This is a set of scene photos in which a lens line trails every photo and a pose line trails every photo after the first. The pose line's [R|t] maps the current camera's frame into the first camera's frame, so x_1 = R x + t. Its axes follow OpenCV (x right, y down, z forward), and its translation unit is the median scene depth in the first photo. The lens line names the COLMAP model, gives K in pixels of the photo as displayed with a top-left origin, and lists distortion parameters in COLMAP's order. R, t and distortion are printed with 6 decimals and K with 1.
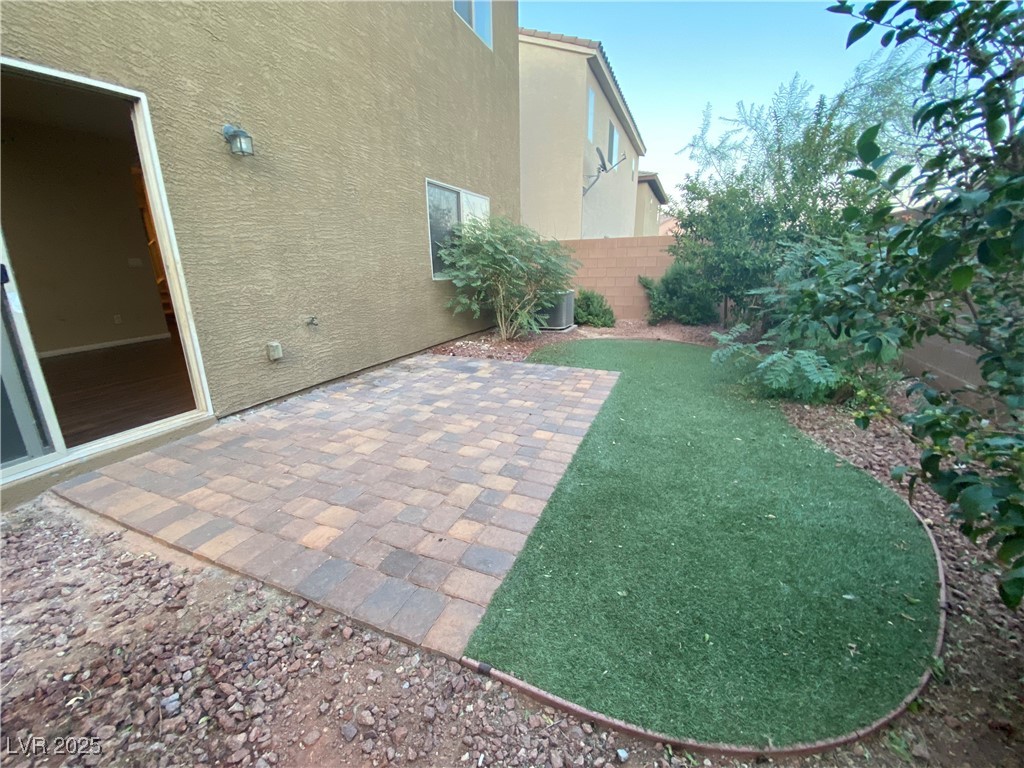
lens RADIAL K [[419.2, 0, 512.0], [0, 419.2, 384.0], [0, 0, 1]] dist [0.036017, -0.032925]
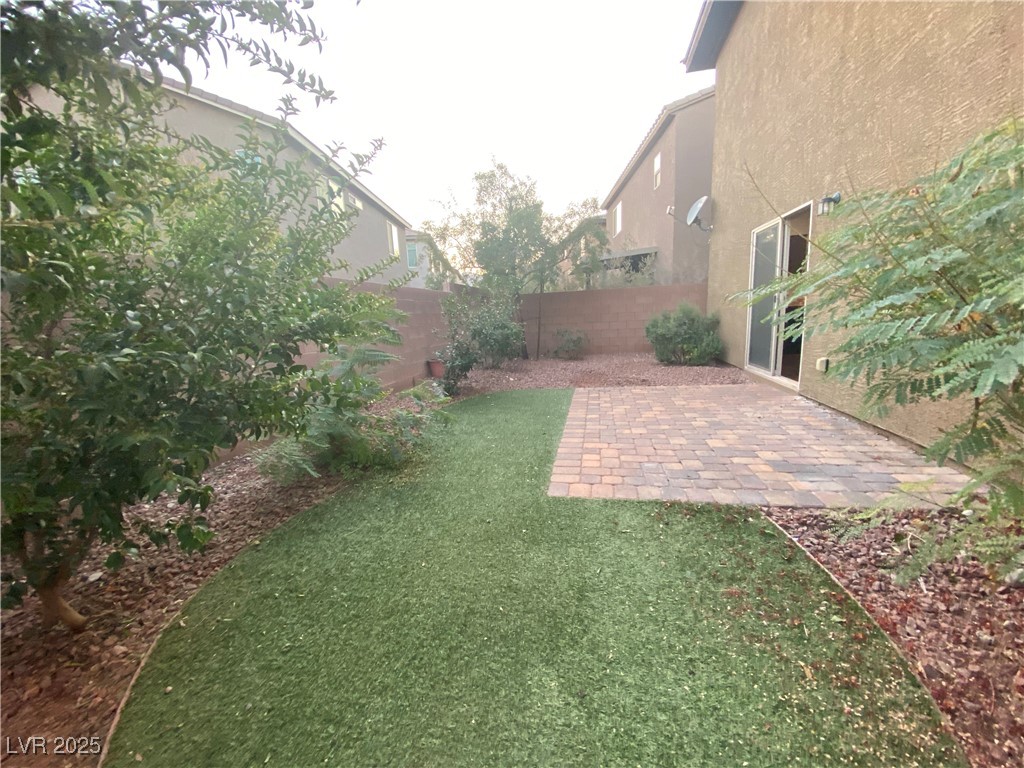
lens RADIAL K [[419.2, 0, 512.0], [0, 419.2, 384.0], [0, 0, 1]] dist [0.036017, -0.032925]
pose [[-0.982754, 0.088361, -0.162438, 0.400257], [0.008942, 0.900126, 0.435537, -0.435048], [0.184699, 0.426574, -0.885393, 1.484440]]
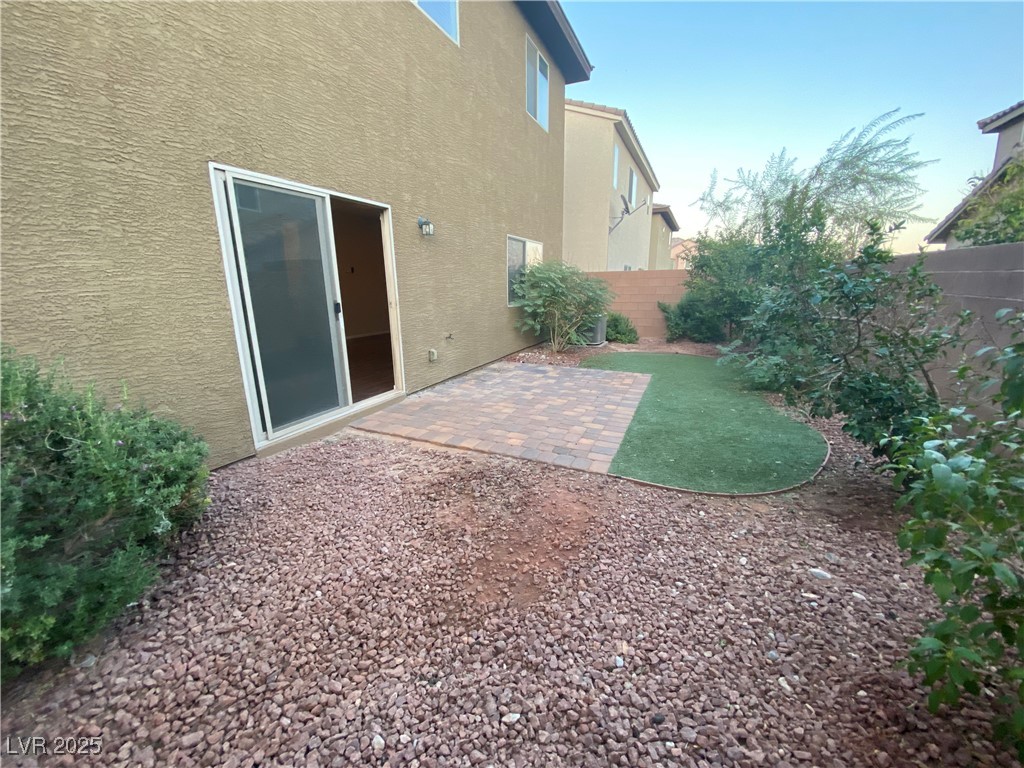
lens RADIAL K [[419.2, 0, 512.0], [0, 419.2, 384.0], [0, 0, 1]] dist [0.036017, -0.032925]
pose [[0.999699, 0.010591, -0.022134, -0.175434], [-0.011529, 0.999022, -0.042682, 0.070073], [0.021660, 0.042924, 0.998844, -0.406558]]
